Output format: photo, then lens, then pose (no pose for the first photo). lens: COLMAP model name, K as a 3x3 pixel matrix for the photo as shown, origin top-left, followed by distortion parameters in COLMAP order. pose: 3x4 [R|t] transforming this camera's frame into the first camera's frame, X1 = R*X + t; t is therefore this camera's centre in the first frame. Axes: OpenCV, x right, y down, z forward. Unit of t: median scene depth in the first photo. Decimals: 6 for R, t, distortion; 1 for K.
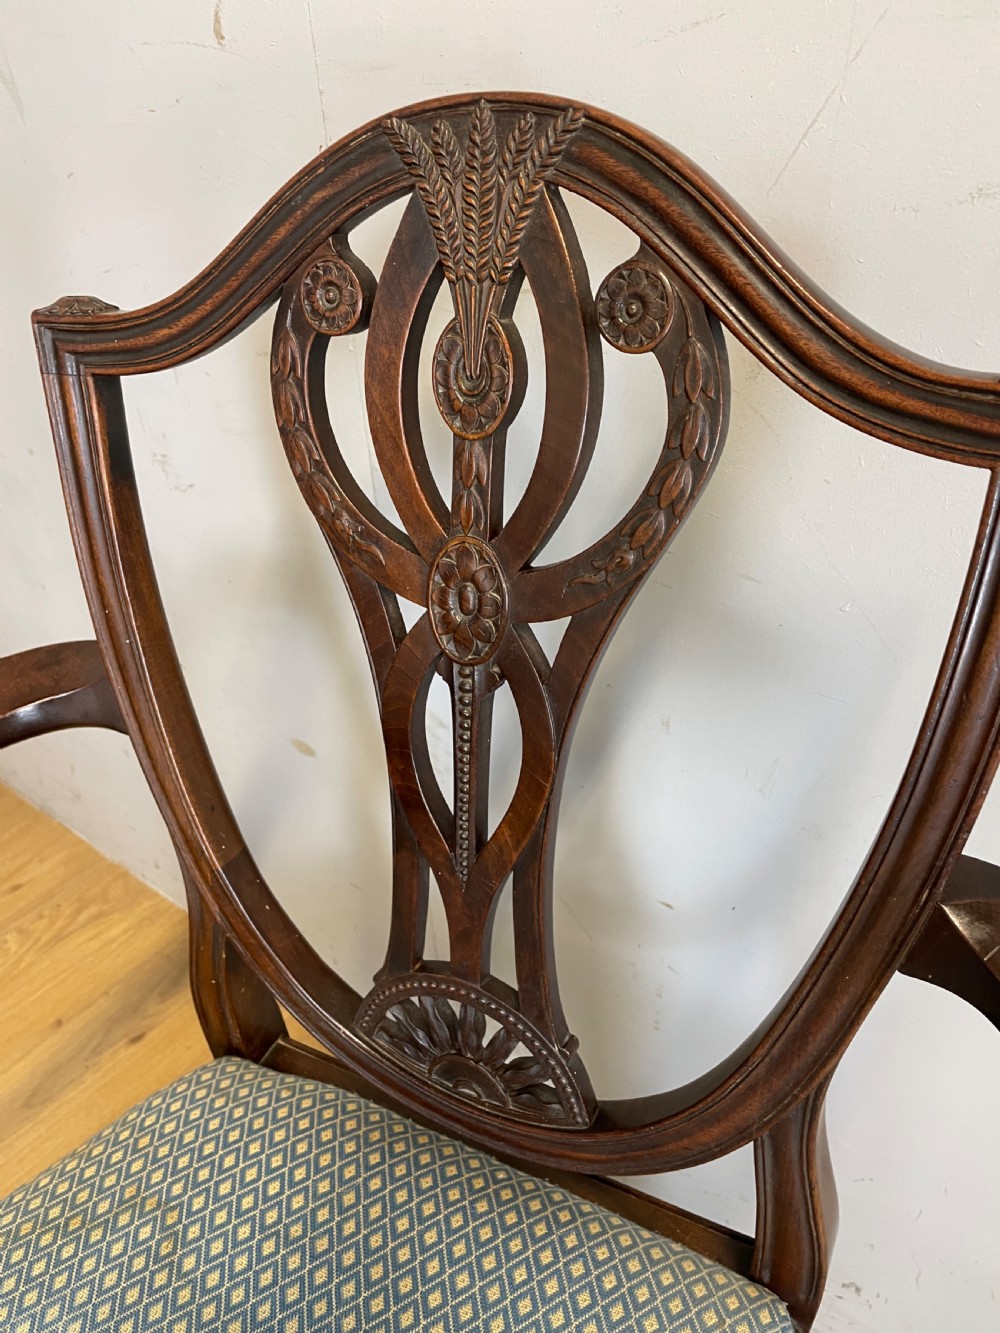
lens RADIAL K [[1027.0, 0, 495.6], [0, 1027.0, 664.2], [0, 0, 1]] dist [0.077479, -0.110737]
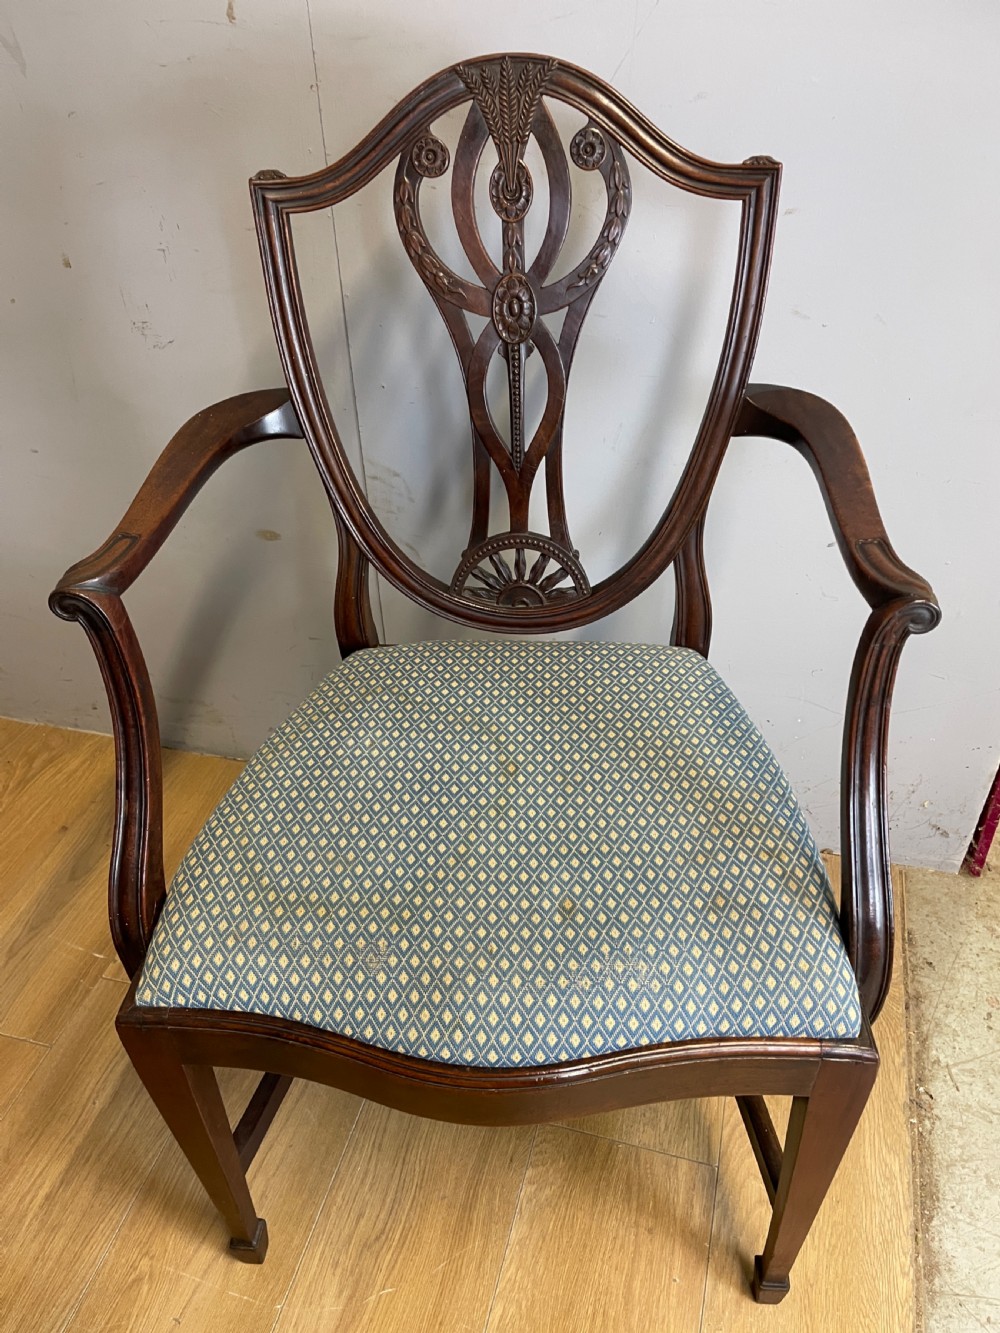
lens RADIAL K [[1027.0, 0, 500.3], [0, 1027.0, 677.0], [0, 0, 1]] dist [0.077479, -0.110737]
pose [[0.919061, -0.209773, 0.333650, -0.882755], [0.194572, 0.977722, 0.078752, 0.481301], [-0.342737, -0.007459, 0.939402, -0.914359]]
